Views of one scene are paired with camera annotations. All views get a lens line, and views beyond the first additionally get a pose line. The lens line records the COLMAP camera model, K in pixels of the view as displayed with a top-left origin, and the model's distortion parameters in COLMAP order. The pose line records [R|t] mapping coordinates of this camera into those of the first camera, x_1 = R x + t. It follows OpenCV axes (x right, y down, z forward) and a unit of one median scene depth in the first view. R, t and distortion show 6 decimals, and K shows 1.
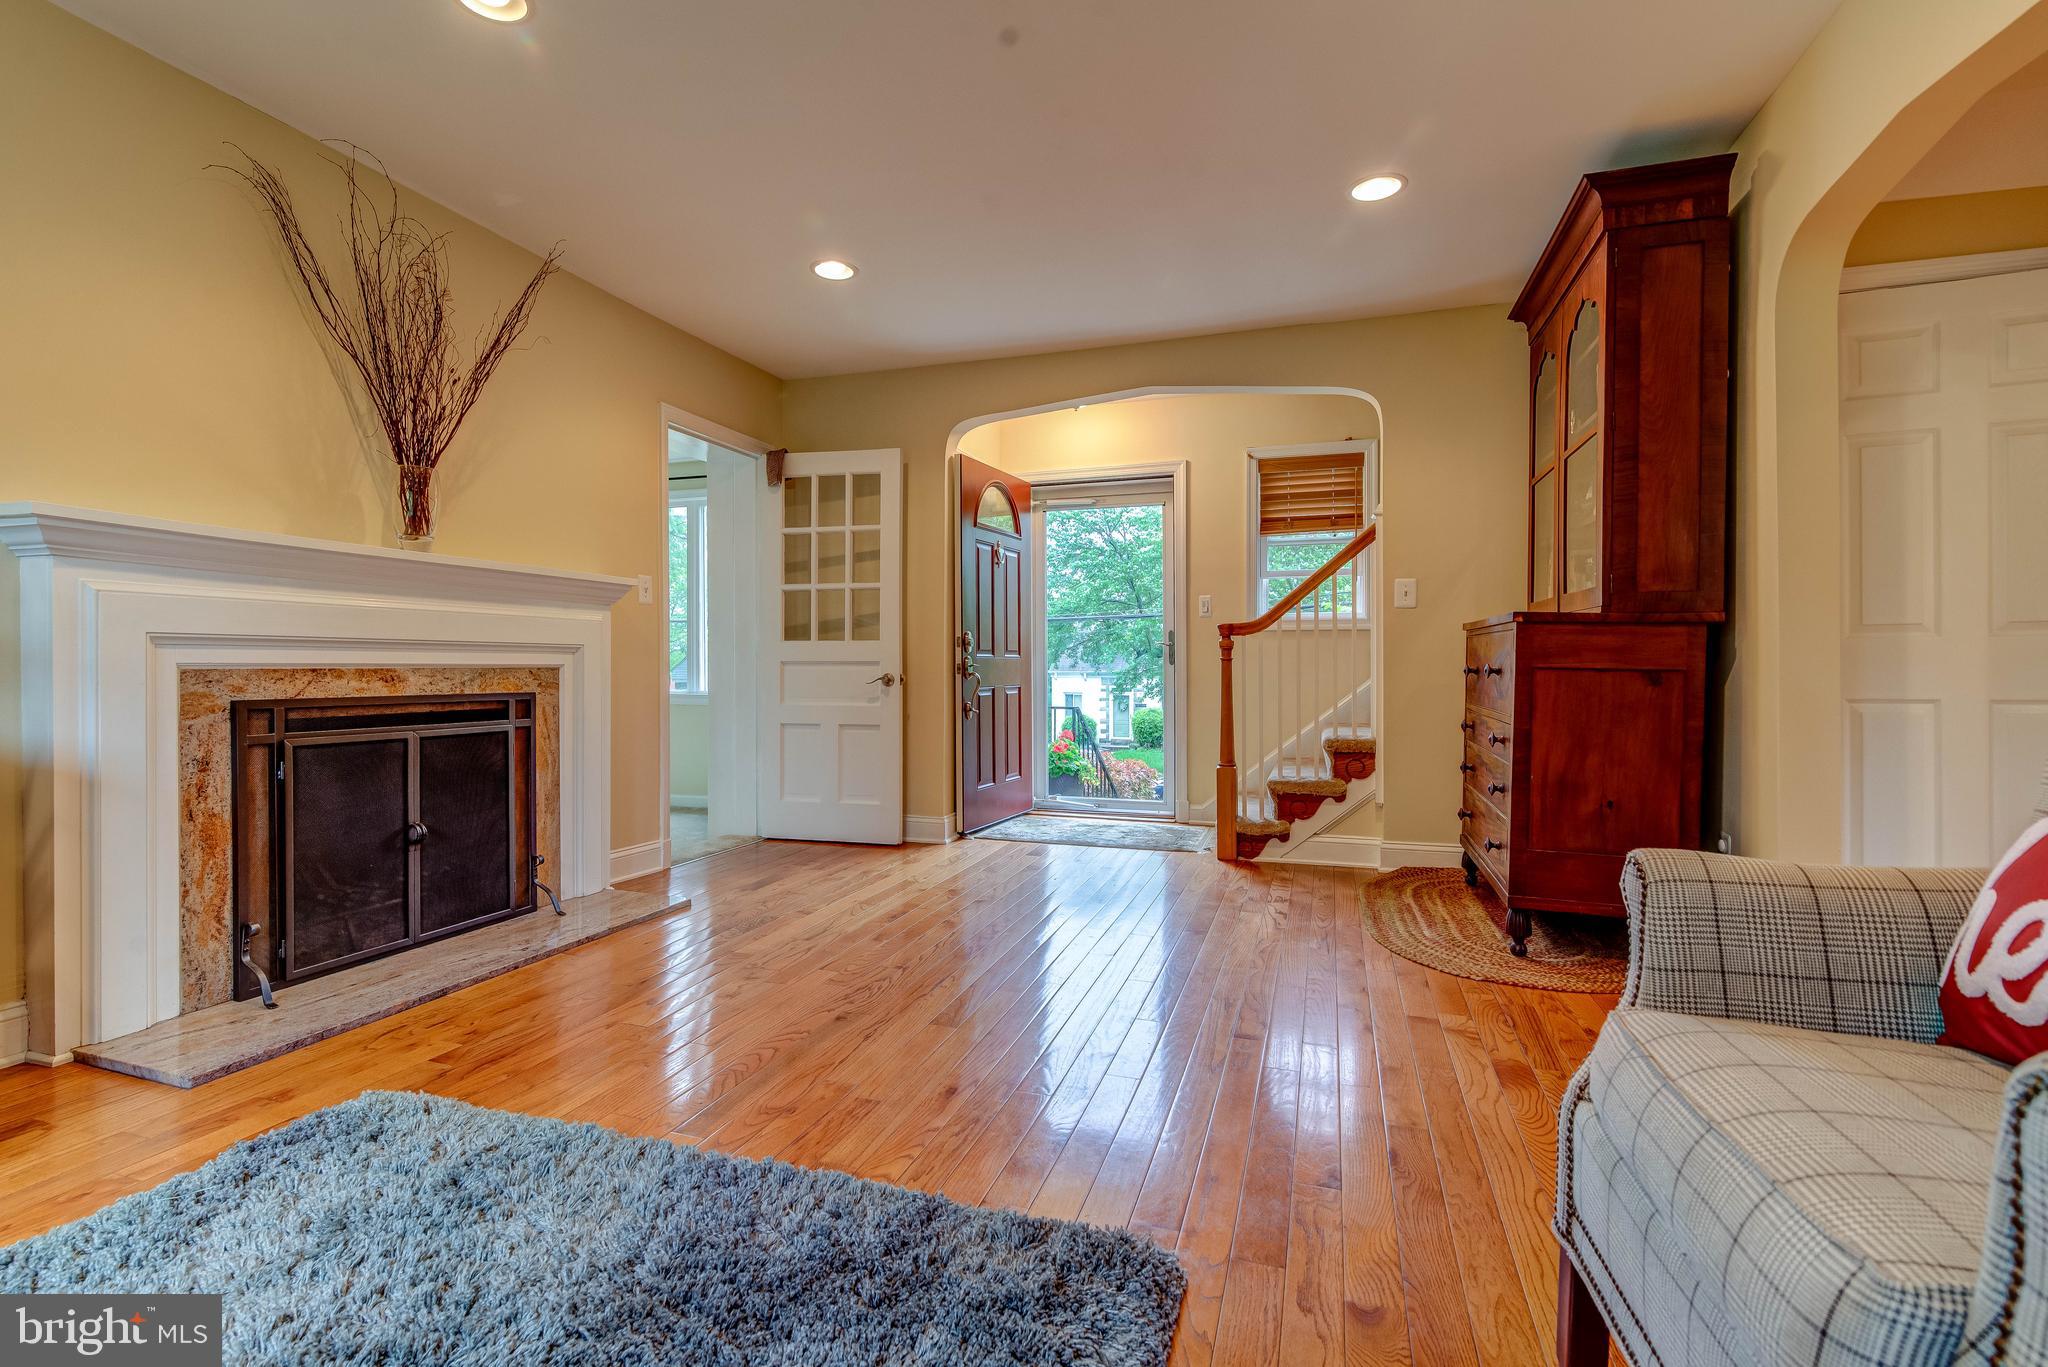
lens RADIAL K [[939.7, 0, 1011.5], [0, 939.7, 685.0], [0, 0, 1]] dist [-0.001815, 0.000174]
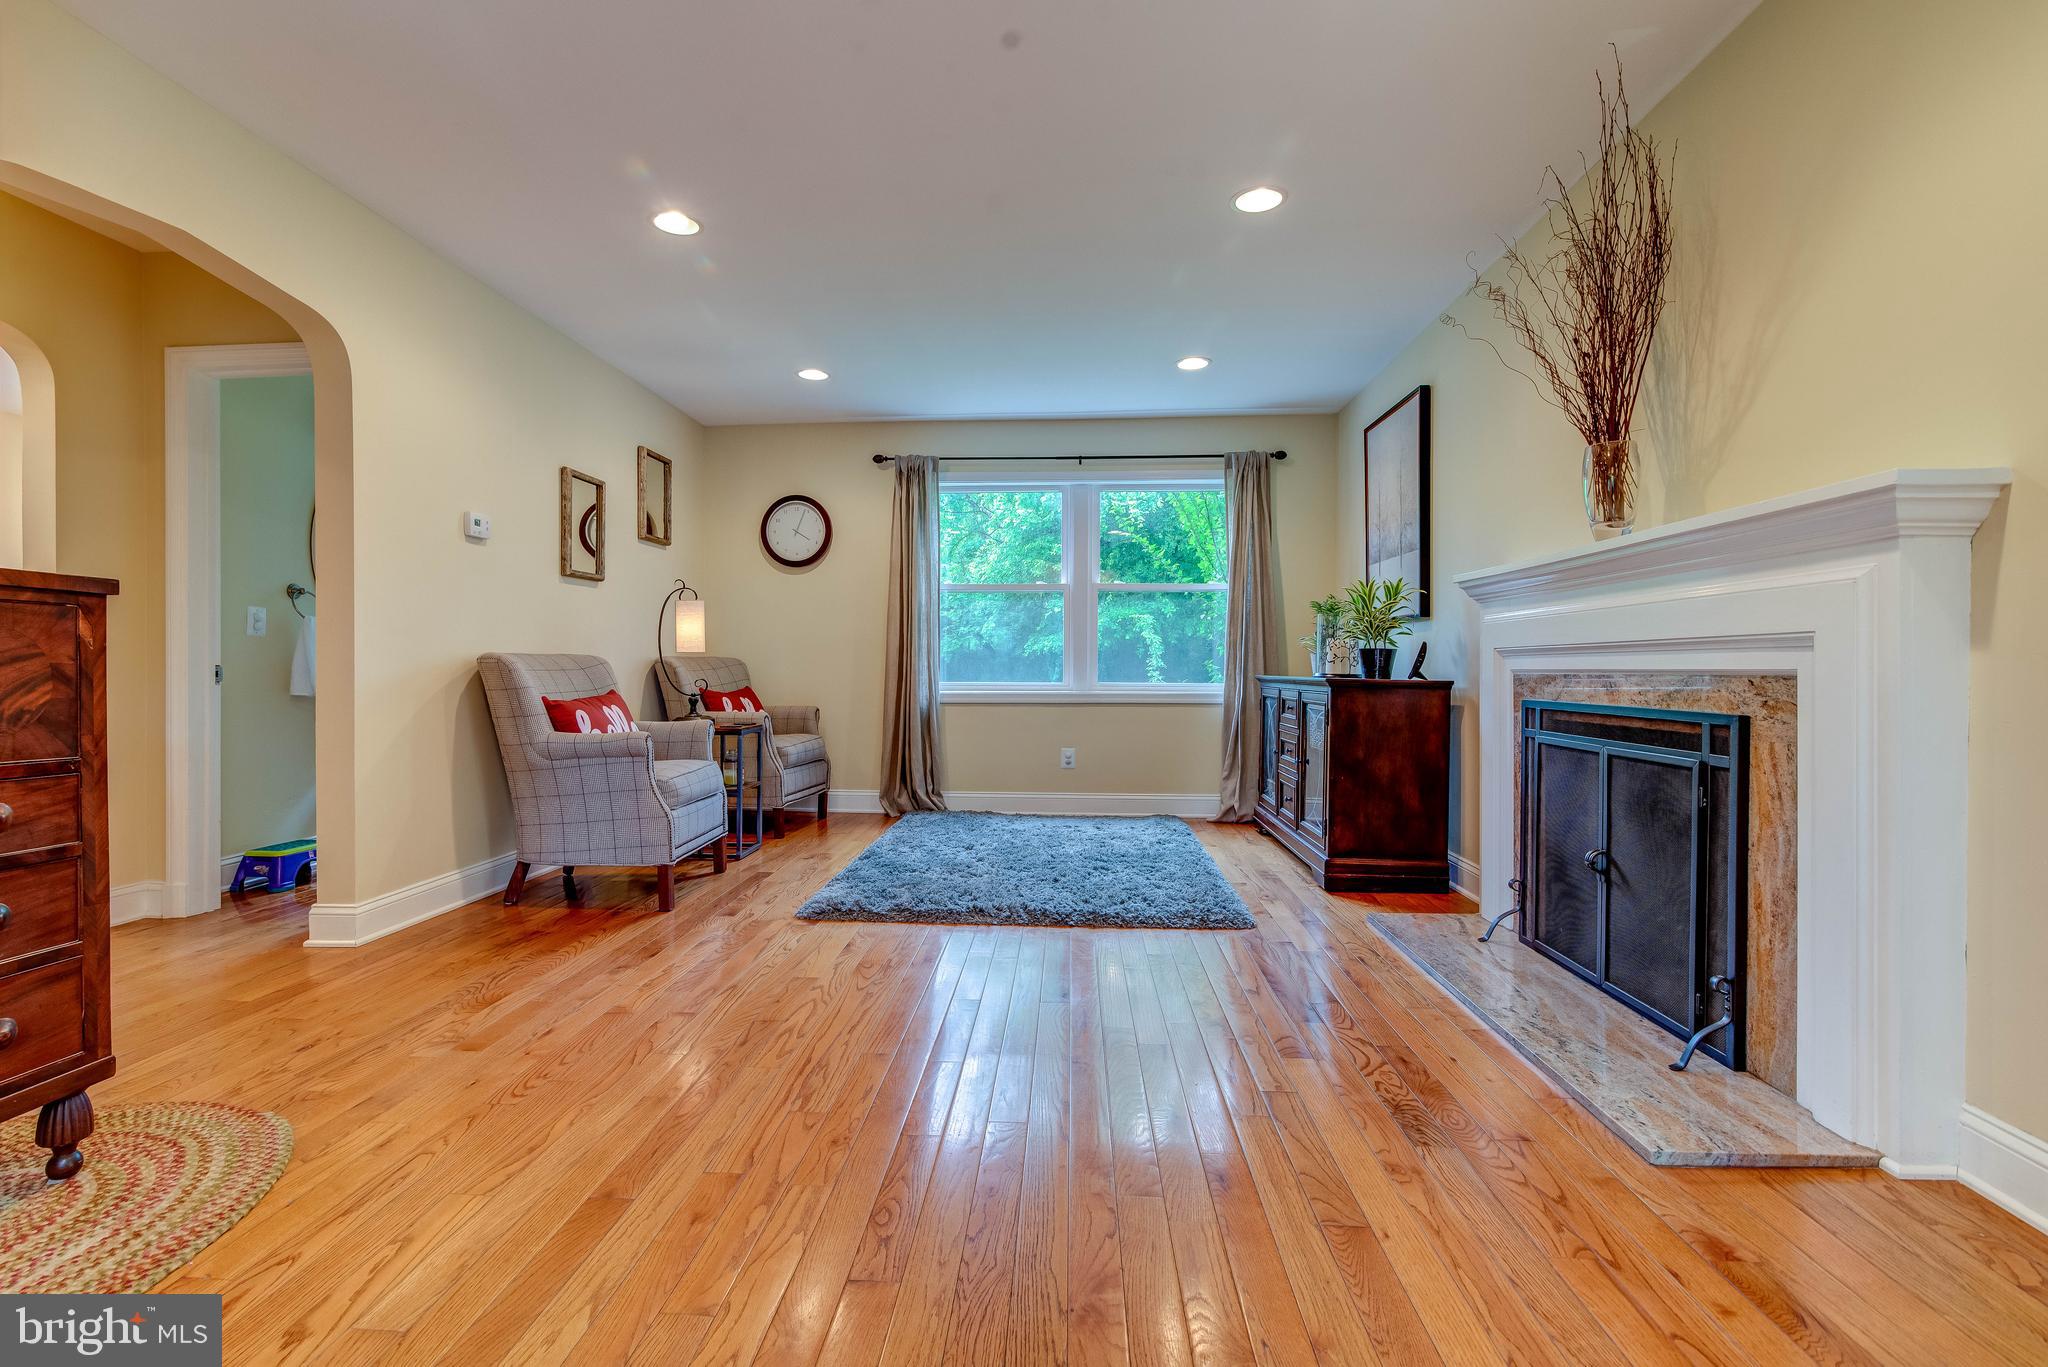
lens RADIAL K [[939.7, 0, 1011.5], [0, 939.7, 685.0], [0, 0, 1]] dist [-0.001815, 0.000174]
pose [[-0.967582, 0.005405, -0.252498, 0.118981], [-0.003551, 0.999381, 0.035002, -0.035015], [0.252530, 0.034764, -0.966964, 1.643259]]
